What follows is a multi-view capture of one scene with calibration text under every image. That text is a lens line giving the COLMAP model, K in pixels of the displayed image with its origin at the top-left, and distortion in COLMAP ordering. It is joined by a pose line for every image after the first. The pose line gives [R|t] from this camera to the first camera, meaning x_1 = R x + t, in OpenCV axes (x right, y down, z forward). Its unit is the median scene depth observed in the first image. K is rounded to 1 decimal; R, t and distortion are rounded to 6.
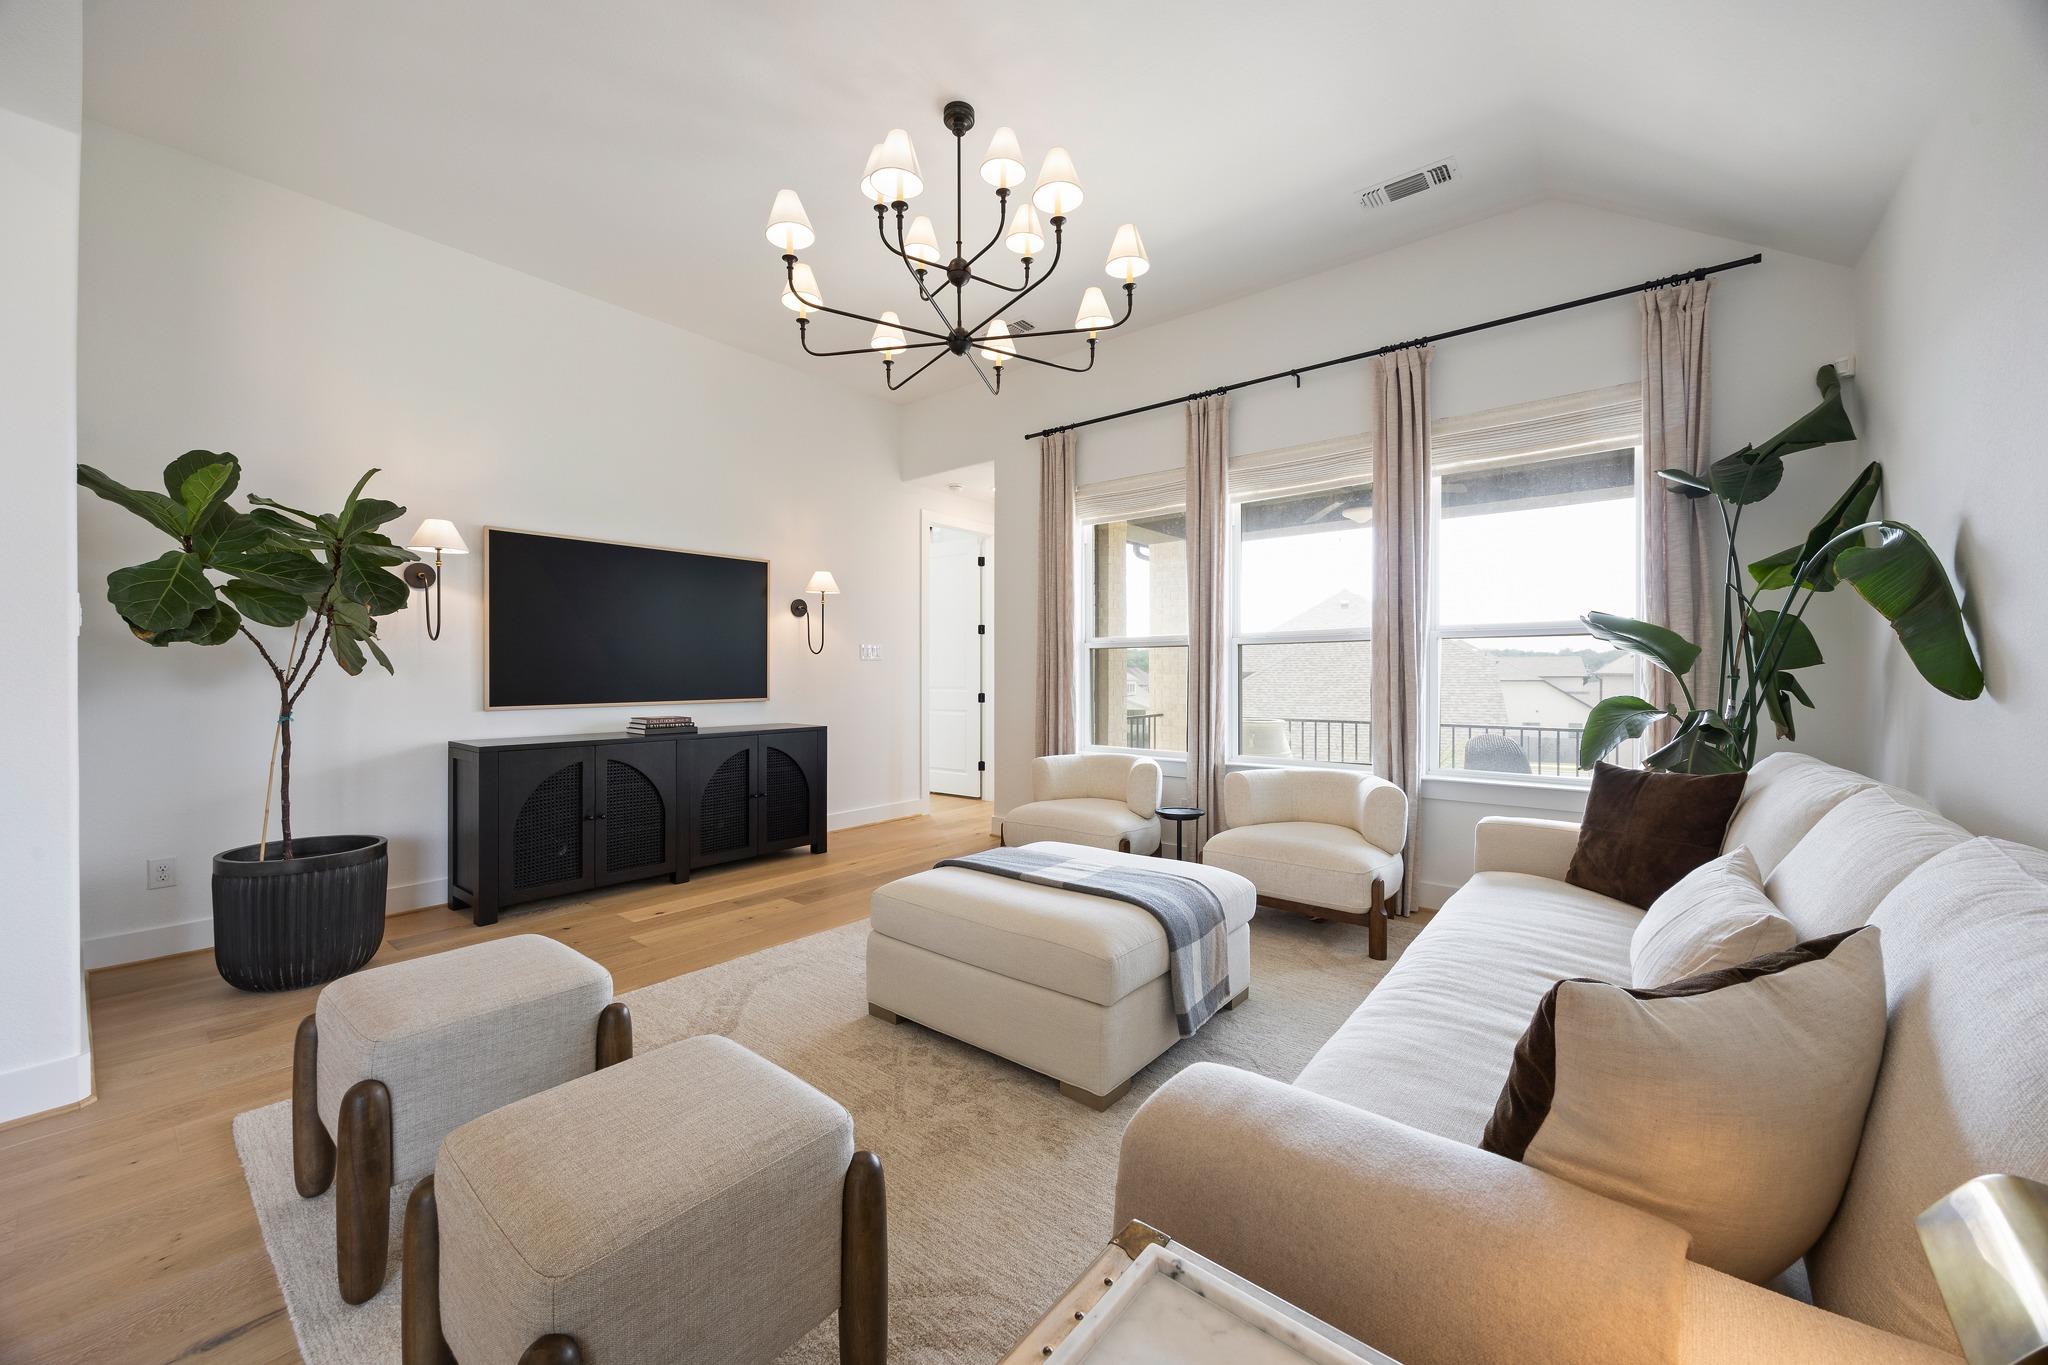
lens RADIAL K [[775.1, 0, 1029.0], [0, 775.1, 667.5], [0, 0, 1]] dist [0.000841, 0.000067]
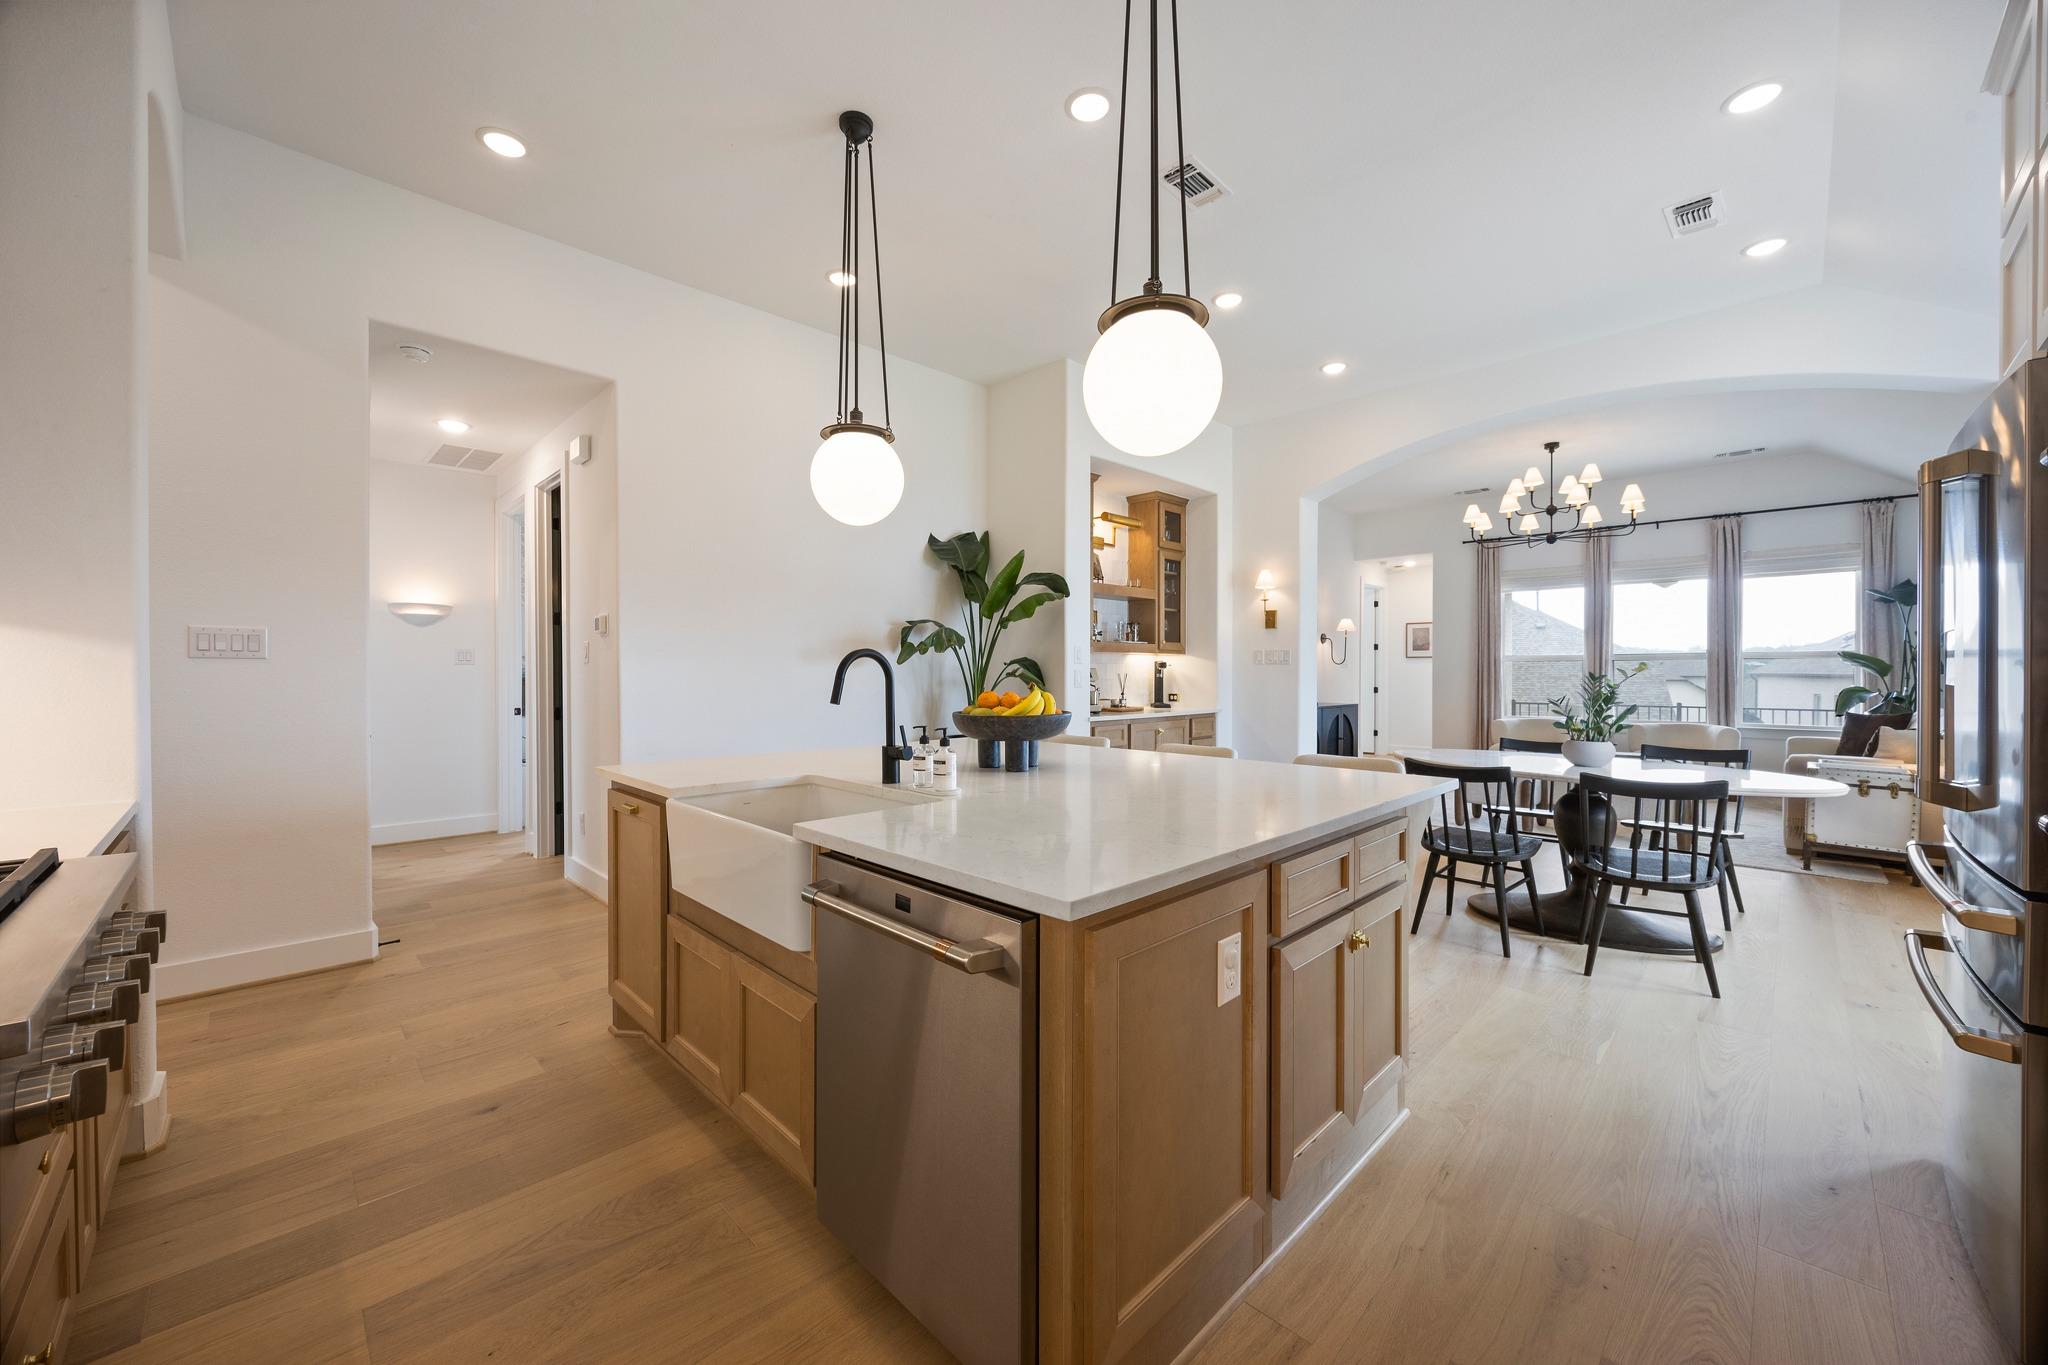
lens RADIAL K [[767.5, 0, 1030.1], [0, 767.5, 676.8], [0, 0, 1]] dist [-0.001072, -0.000098]
pose [[0.996197, 0.000098, -0.087125, -1.227878], [0.000837, 0.999942, 0.010696, -0.013774], [0.087121, -0.010728, 0.996140, -1.235475]]
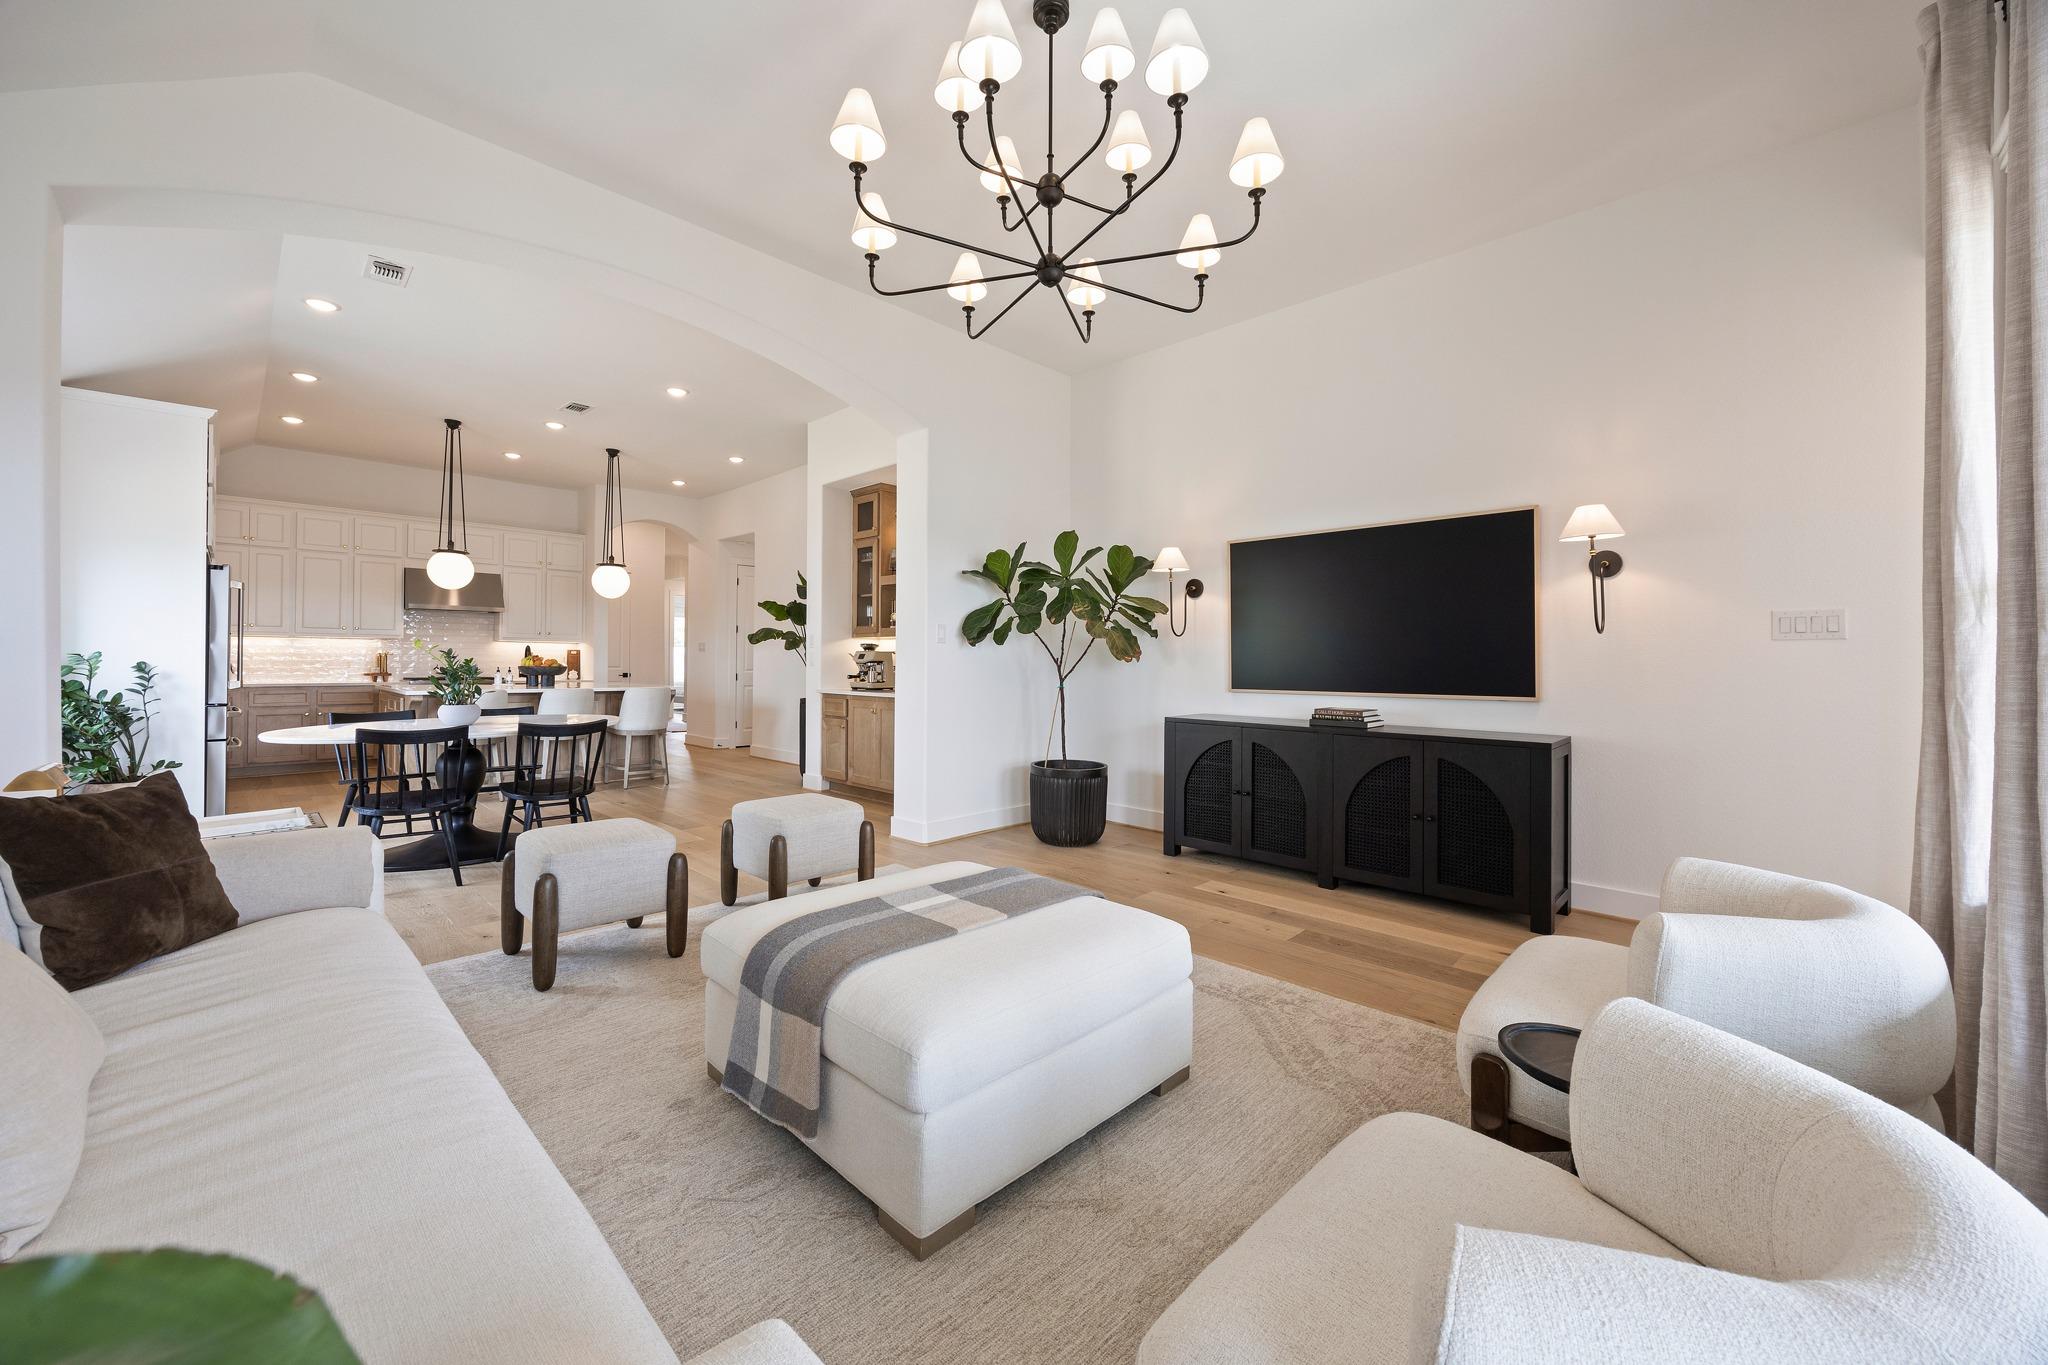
lens RADIAL K [[775.1, 0, 1029.0], [0, 775.1, 667.5], [0, 0, 1]] dist [0.000841, 0.000067]
pose [[-0.088516, 0.005351, -0.996060, 0.646752], [-0.003913, 0.999976, 0.005720, 0.013183], [0.996067, 0.004403, -0.088493, 0.929245]]
